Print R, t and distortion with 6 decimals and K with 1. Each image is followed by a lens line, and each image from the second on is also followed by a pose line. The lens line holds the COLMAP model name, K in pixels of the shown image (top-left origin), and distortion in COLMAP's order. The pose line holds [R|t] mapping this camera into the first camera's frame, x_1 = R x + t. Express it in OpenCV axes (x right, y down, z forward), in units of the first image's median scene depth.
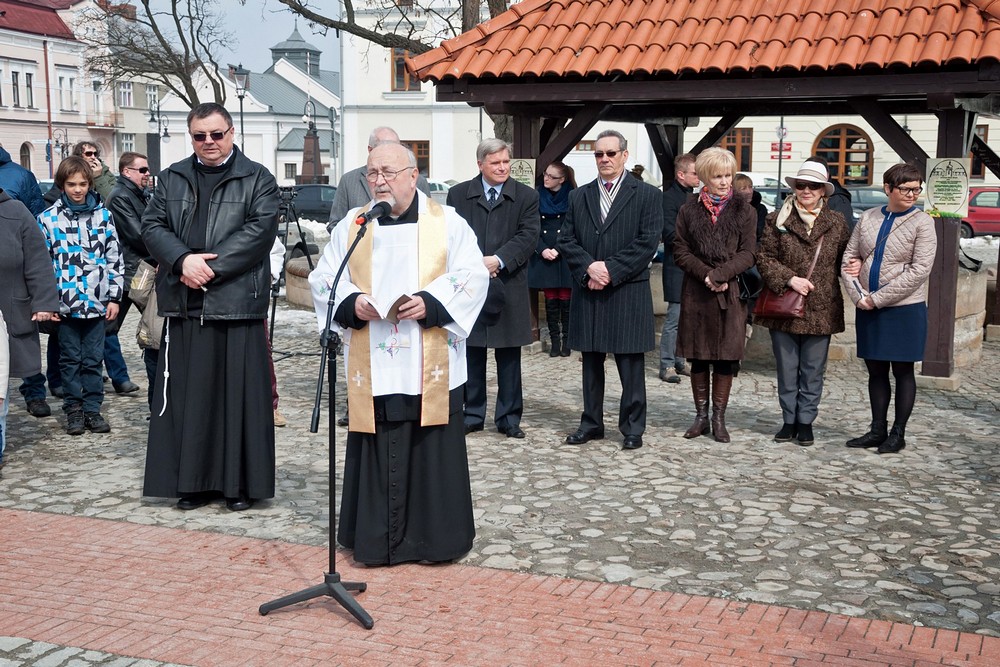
lens RADIAL K [[1313.0, 0, 500.0], [0, 1313.0, 333.5], [0, 0, 1]] dist [0.026689, 0.566756]
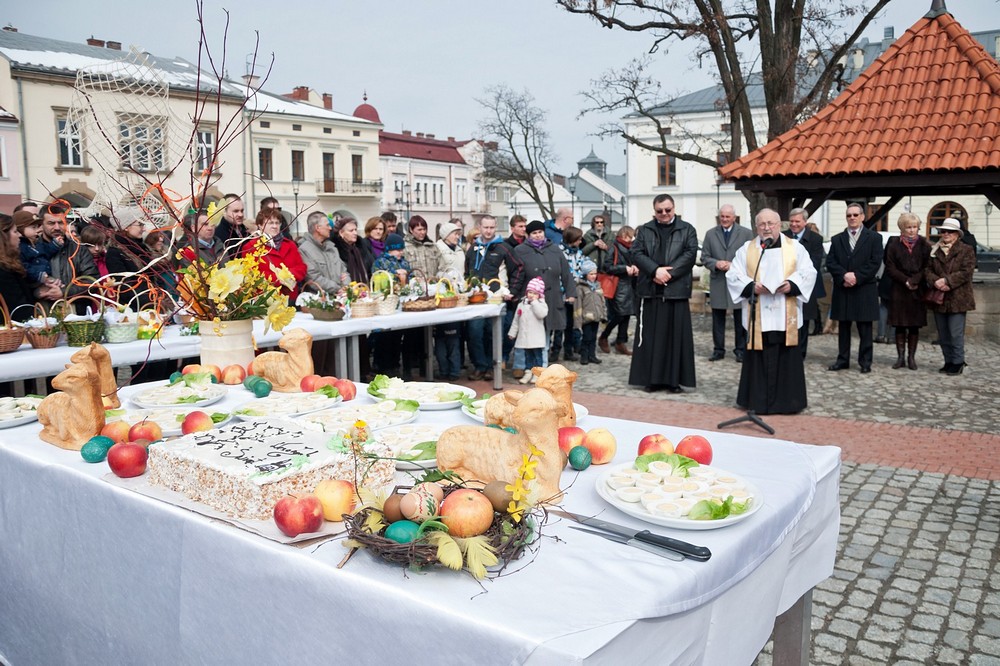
lens RADIAL K [[845.1, 0, 529.7], [0, 845.1, 328.7], [0, 0, 1]] dist [-0.140679, 0.136928]
pose [[0.978810, 0.002671, -0.204751, -0.105111], [-0.005594, 0.999890, -0.013701, 0.036260], [0.204692, 0.014556, 0.978718, -0.211422]]
